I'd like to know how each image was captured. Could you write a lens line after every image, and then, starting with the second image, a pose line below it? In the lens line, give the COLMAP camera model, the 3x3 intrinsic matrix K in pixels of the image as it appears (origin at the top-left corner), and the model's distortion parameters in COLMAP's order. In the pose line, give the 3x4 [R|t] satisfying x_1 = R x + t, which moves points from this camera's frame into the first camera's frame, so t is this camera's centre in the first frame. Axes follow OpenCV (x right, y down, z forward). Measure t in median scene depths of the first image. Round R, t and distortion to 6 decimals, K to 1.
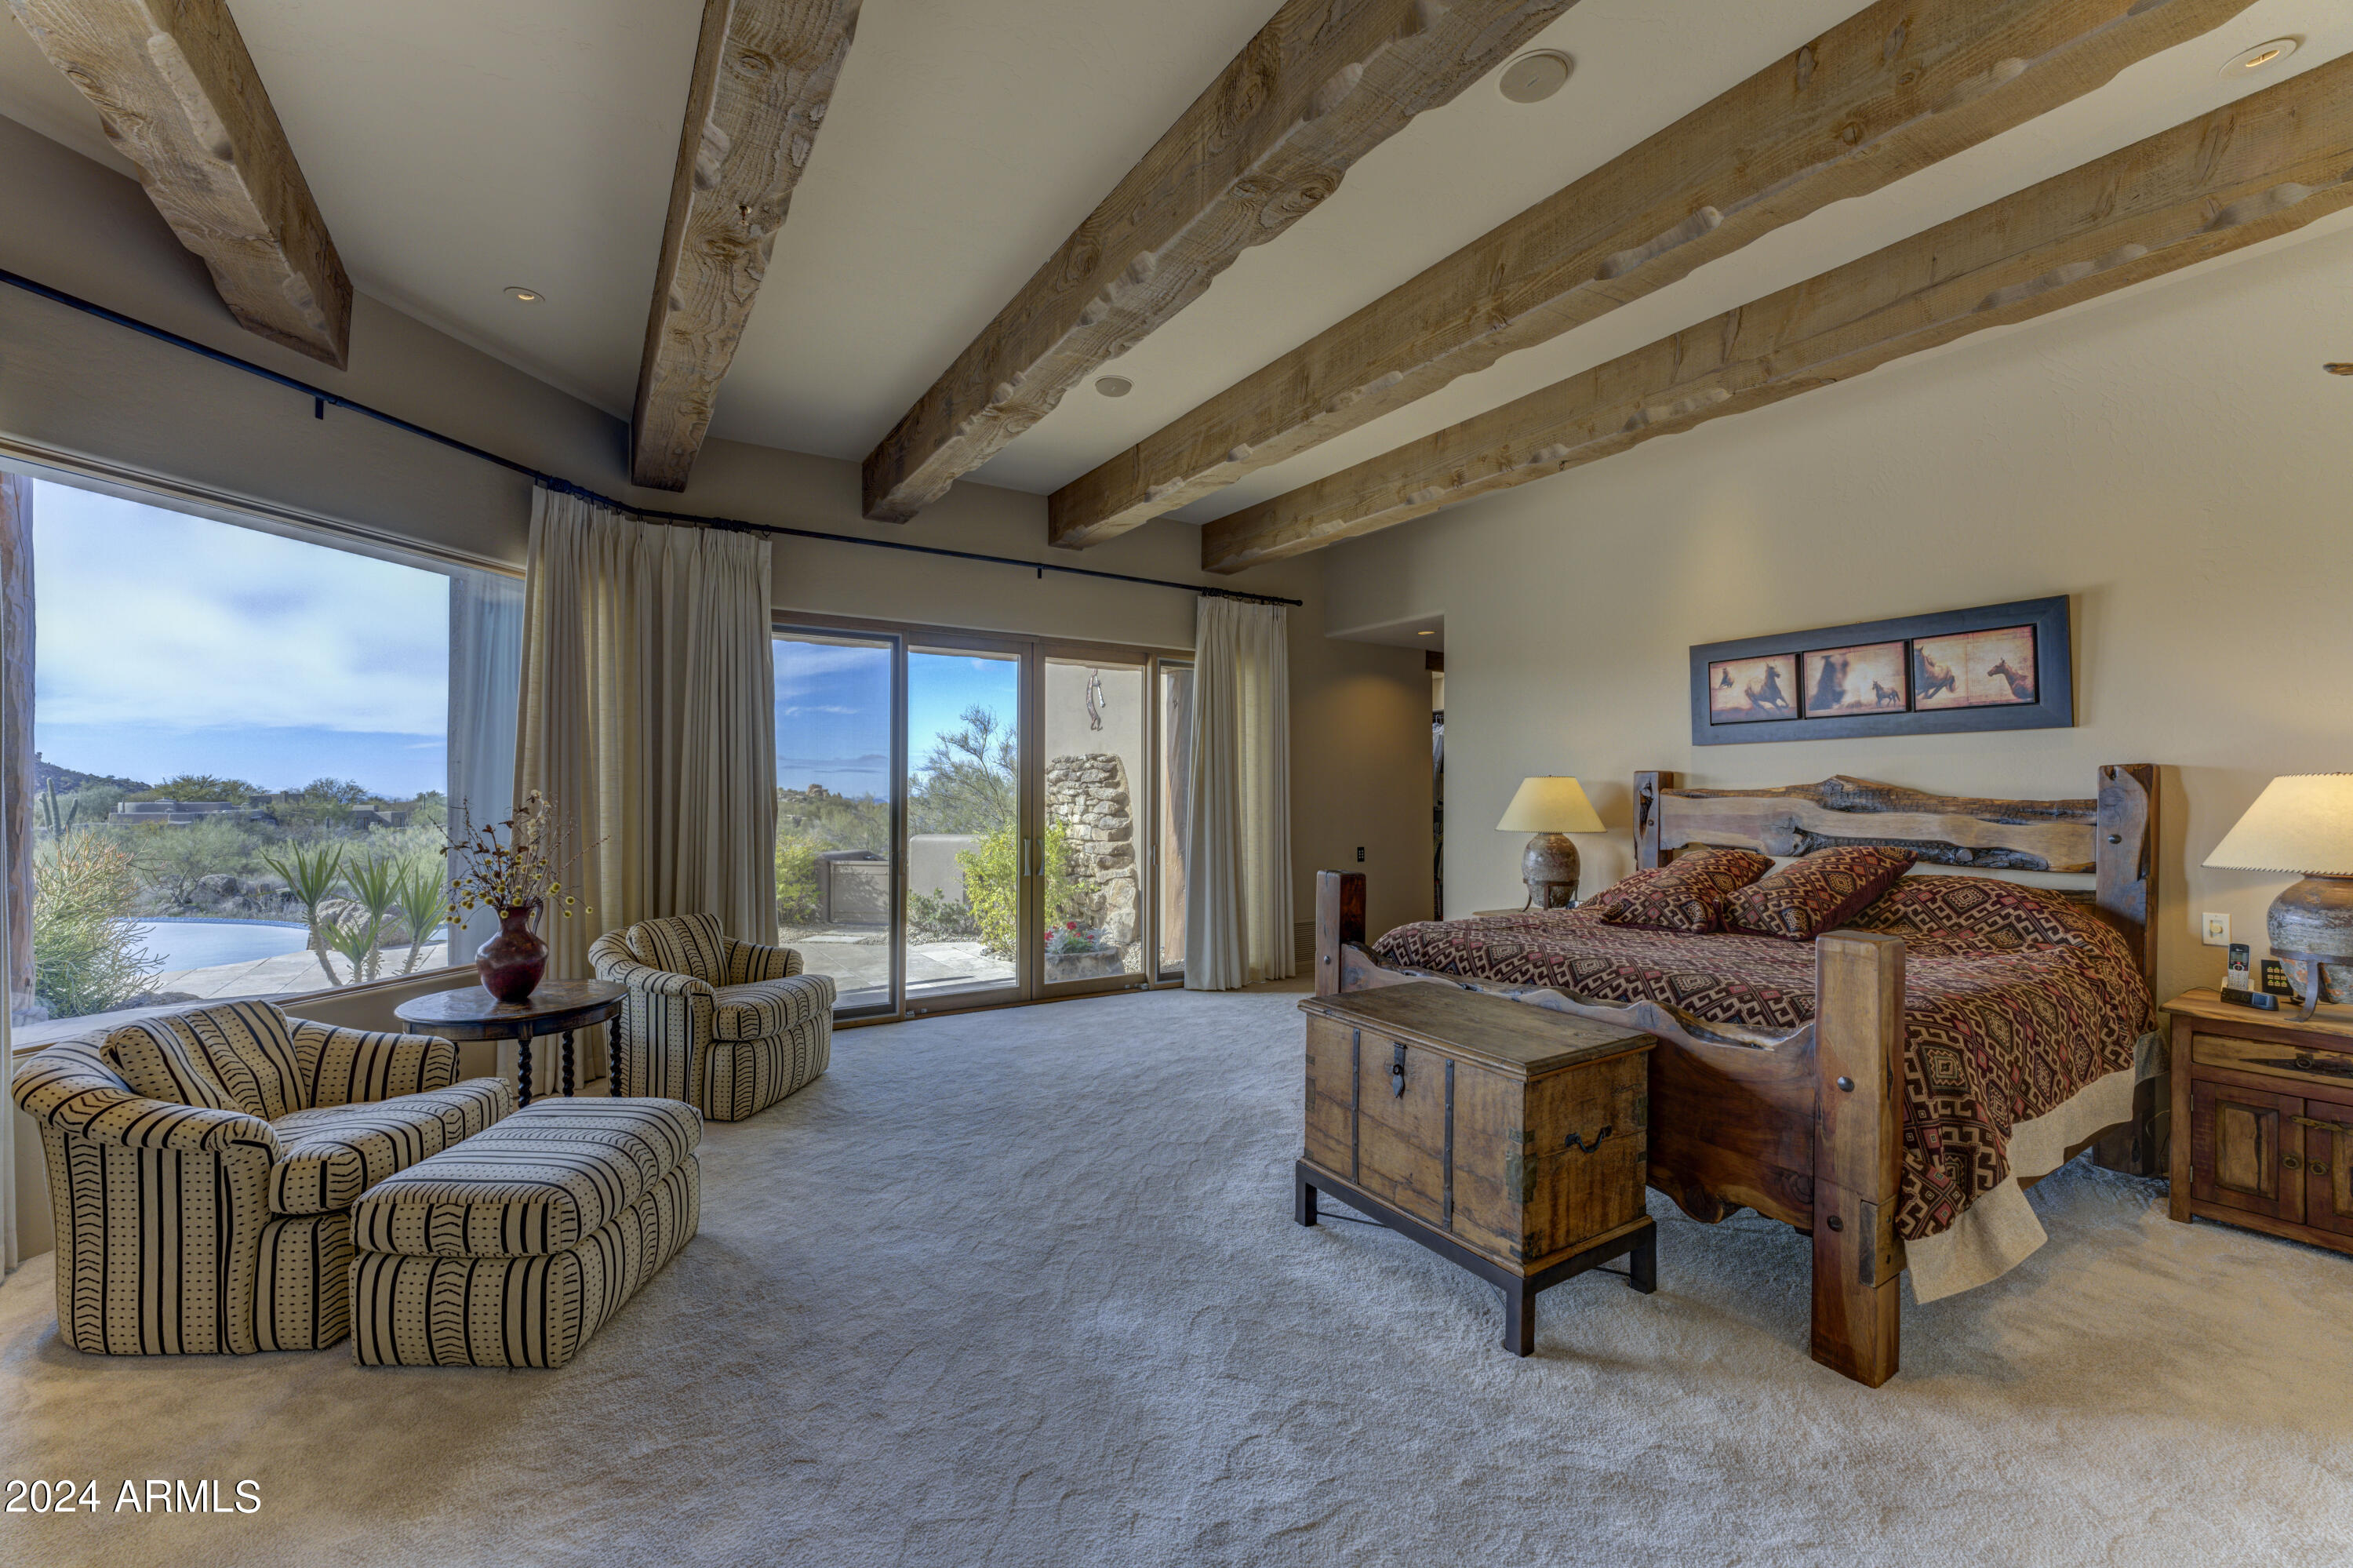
lens RADIAL K [[959.2, 0, 1219.7], [0, 959.2, 776.4], [0, 0, 1]] dist [-0.026576, 0.003398]
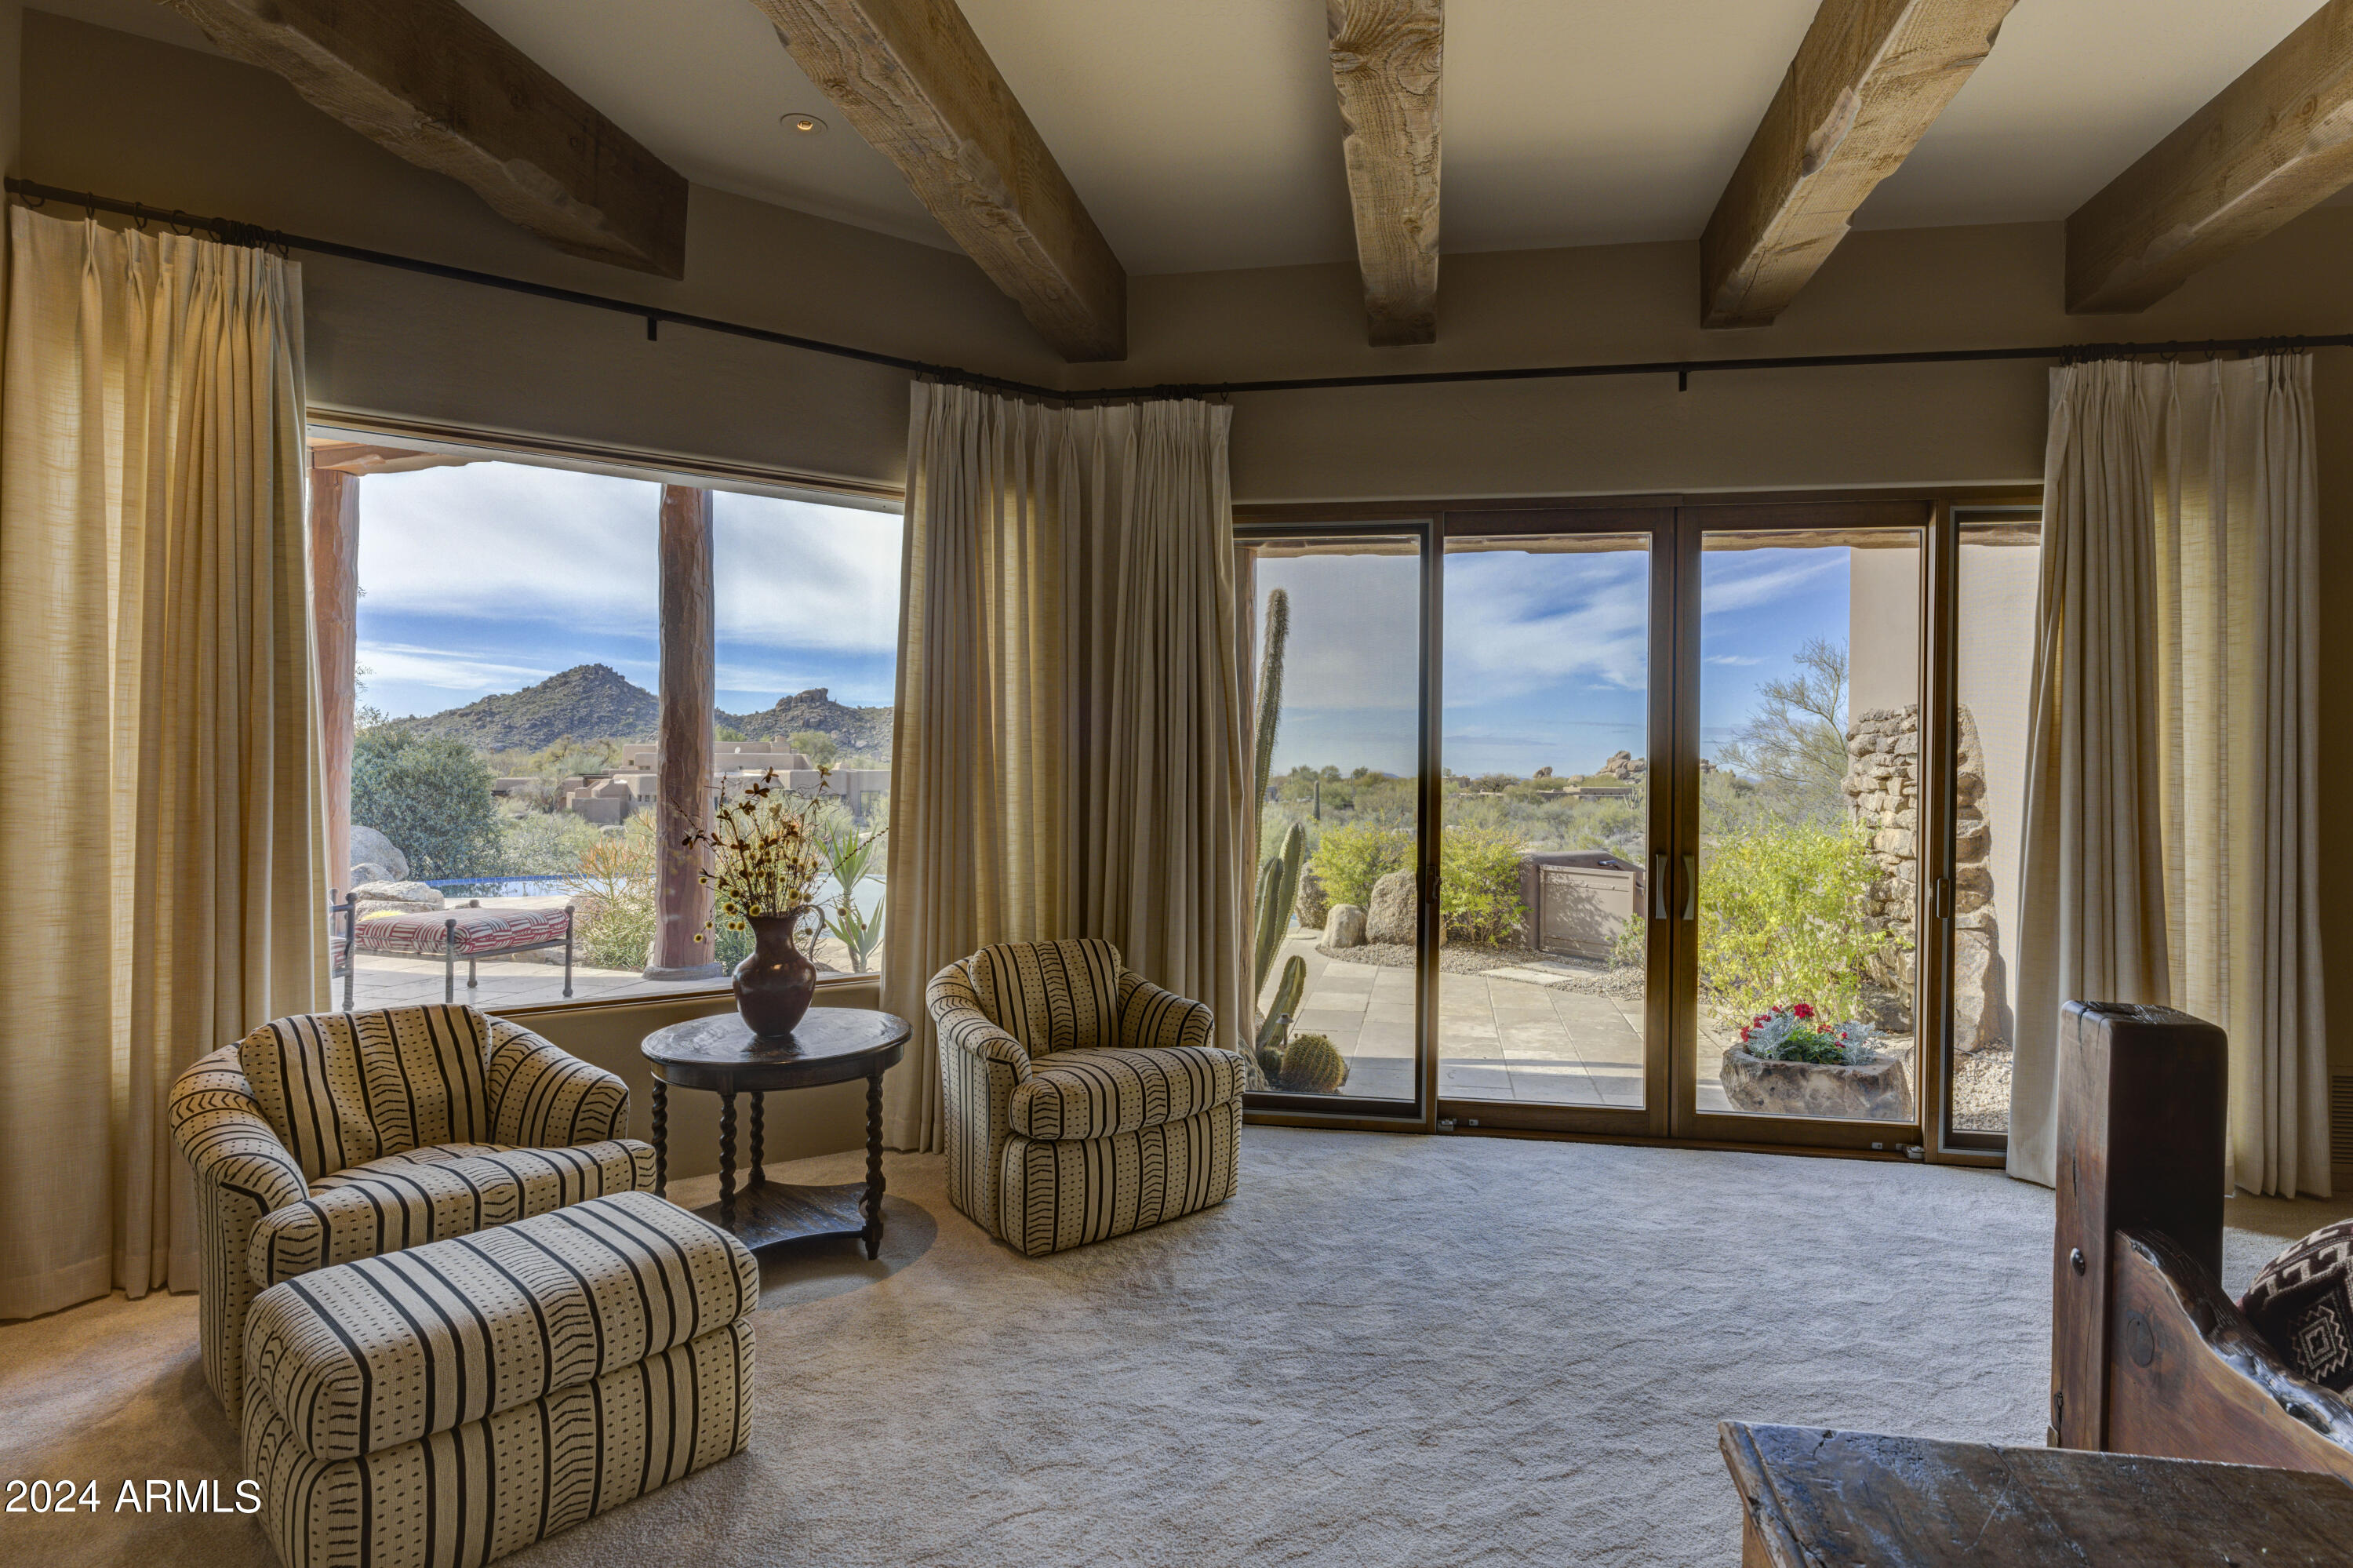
lens RADIAL K [[1241.0, 0, 1224.8], [0, 1241.0, 772.0], [0, 0, 1]] dist [-0.005813, 0.000281]
pose [[0.718659, 0.007641, -0.695321, 0.150771], [0.005522, 0.999845, 0.016694, 0.003126], [0.695341, -0.015836, 0.718506, 0.348833]]
